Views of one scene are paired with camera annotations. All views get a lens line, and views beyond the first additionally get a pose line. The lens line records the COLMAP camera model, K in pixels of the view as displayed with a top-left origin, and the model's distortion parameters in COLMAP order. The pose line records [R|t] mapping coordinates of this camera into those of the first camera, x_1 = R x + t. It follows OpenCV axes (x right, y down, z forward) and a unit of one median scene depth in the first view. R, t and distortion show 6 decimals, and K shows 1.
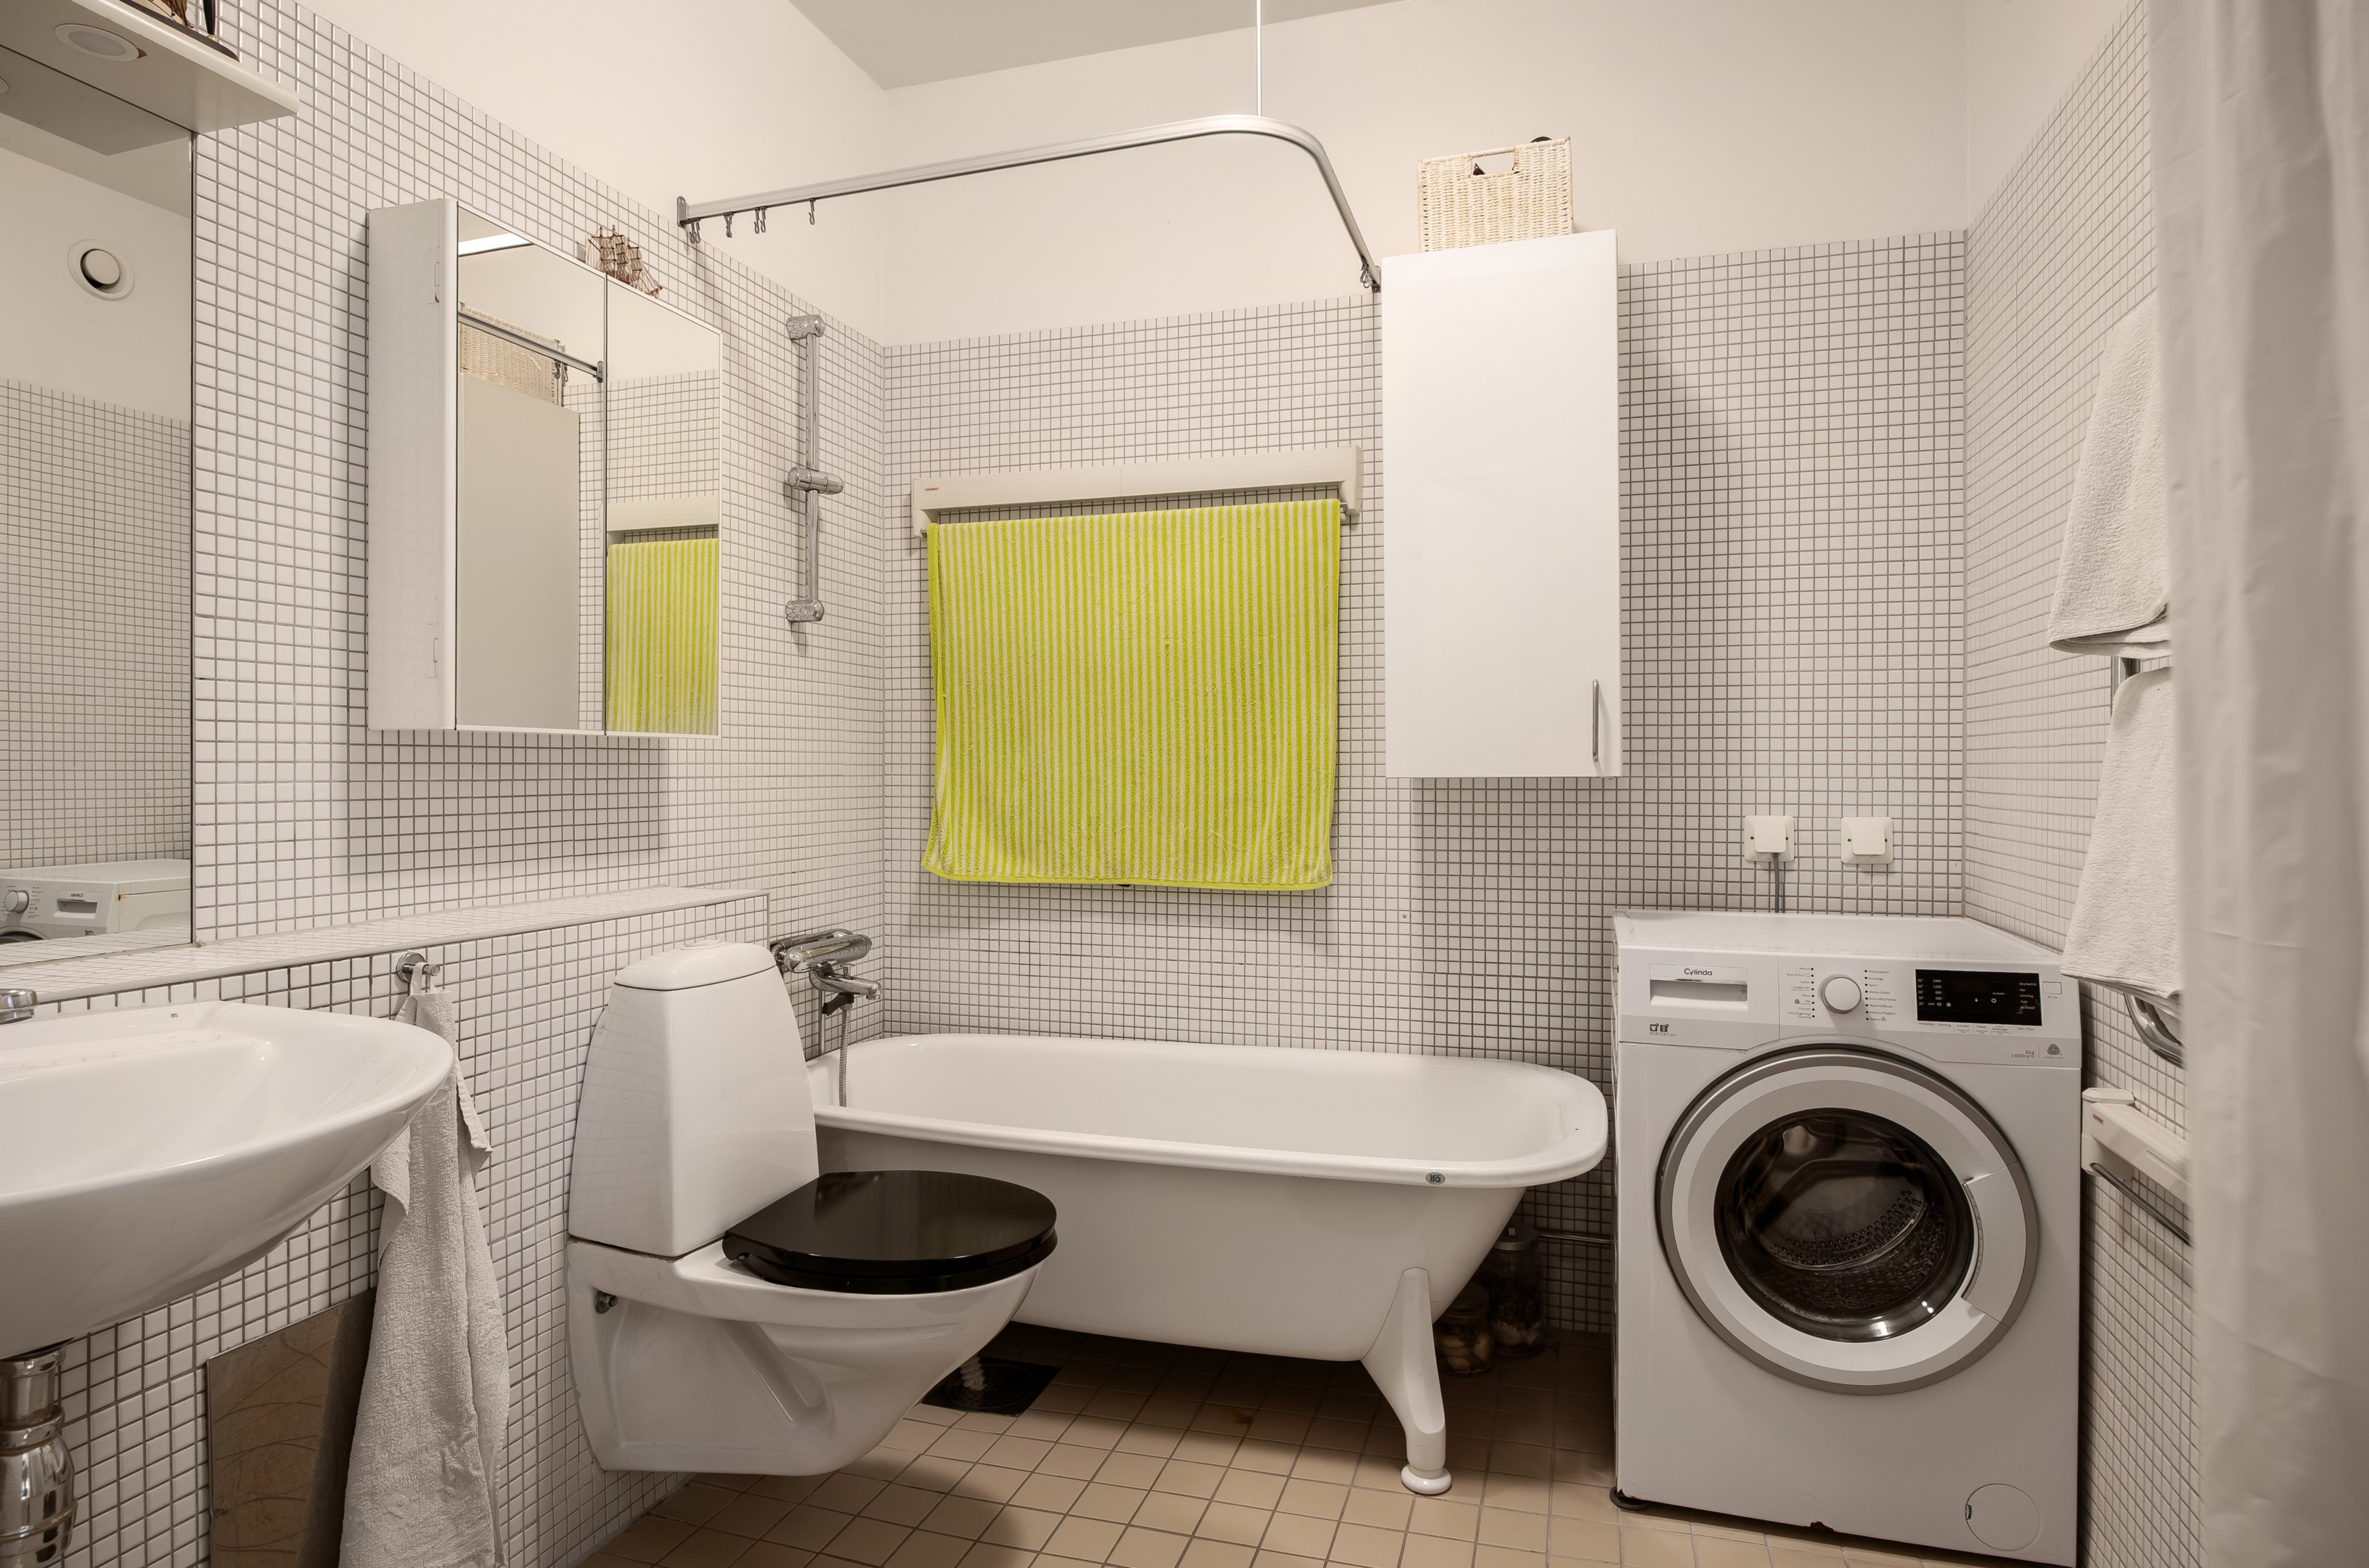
lens RADIAL K [[1332.0, 0, 1182.2], [0, 1332.0, 774.7], [0, 0, 1]] dist [0.008175, 0.001001]
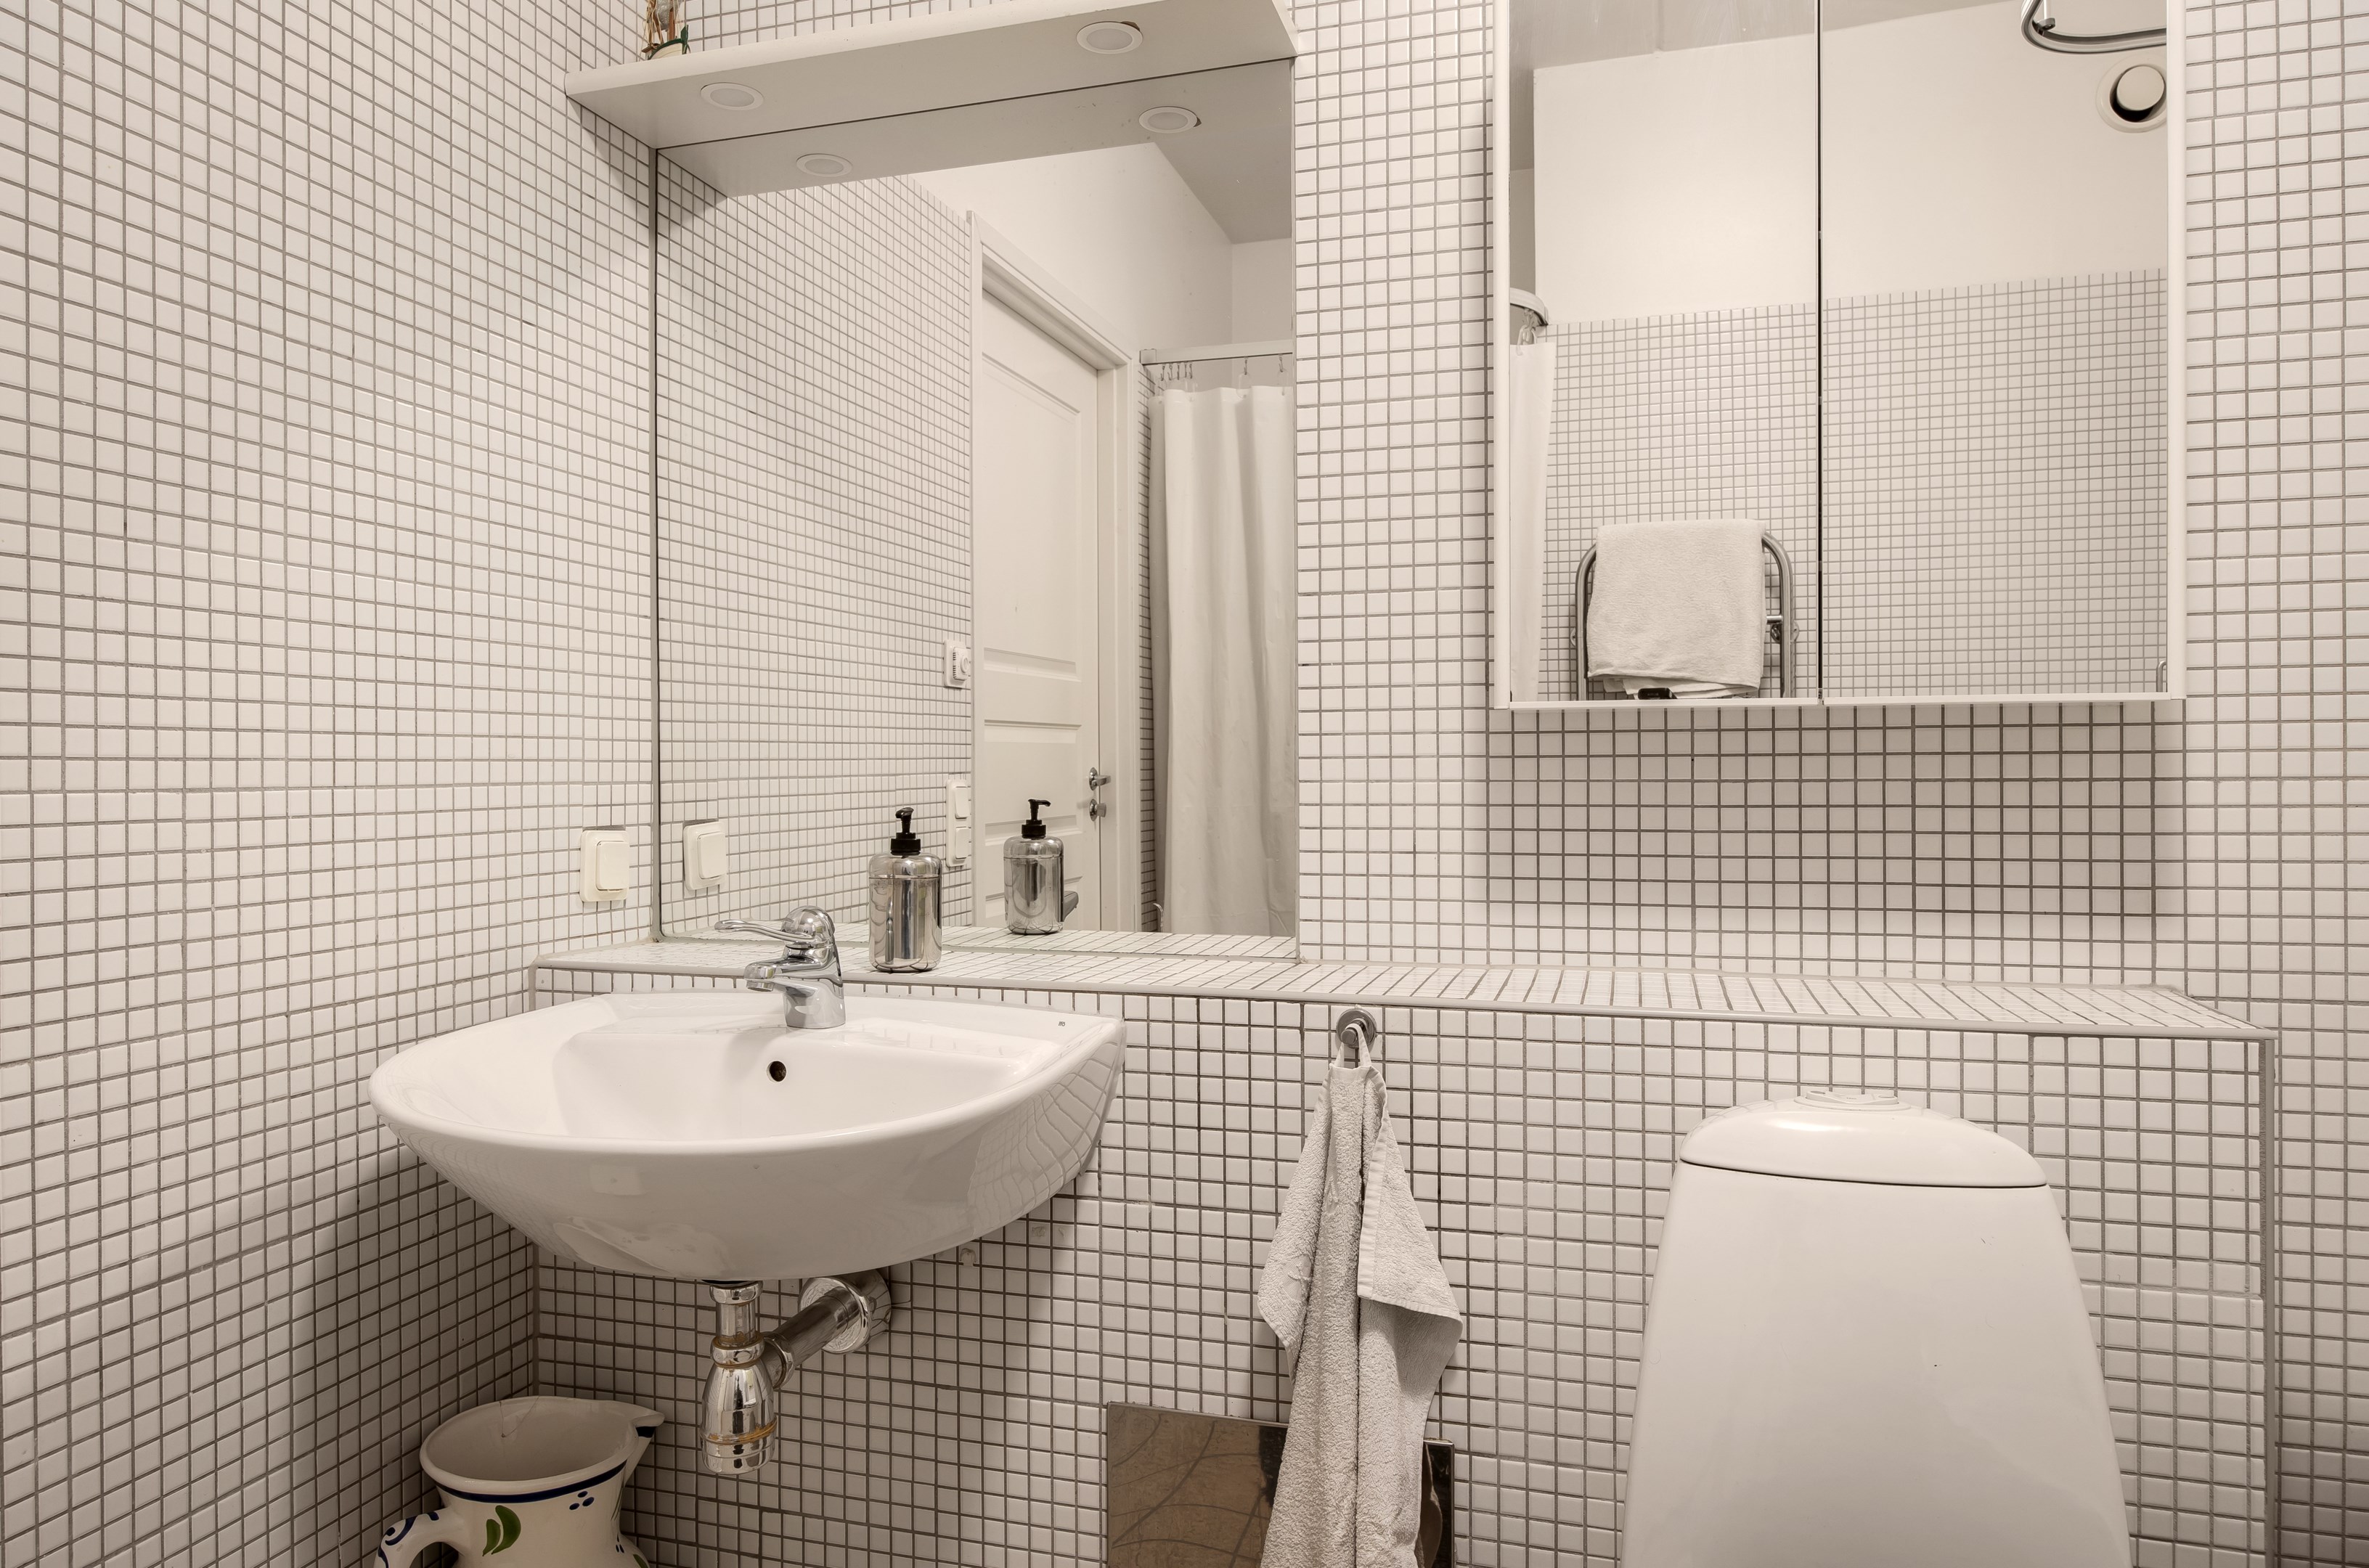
lens RADIAL K [[1509.7, 0, 1183.4], [0, 1509.7, 784.4], [0, 0, 1]] dist [0.004956, 0.001042]
pose [[0.008037, 0.008397, -0.999932, 0.256088], [0.000064, 0.999965, 0.008398, -0.000295], [0.999968, -0.000131, 0.008037, 0.845640]]
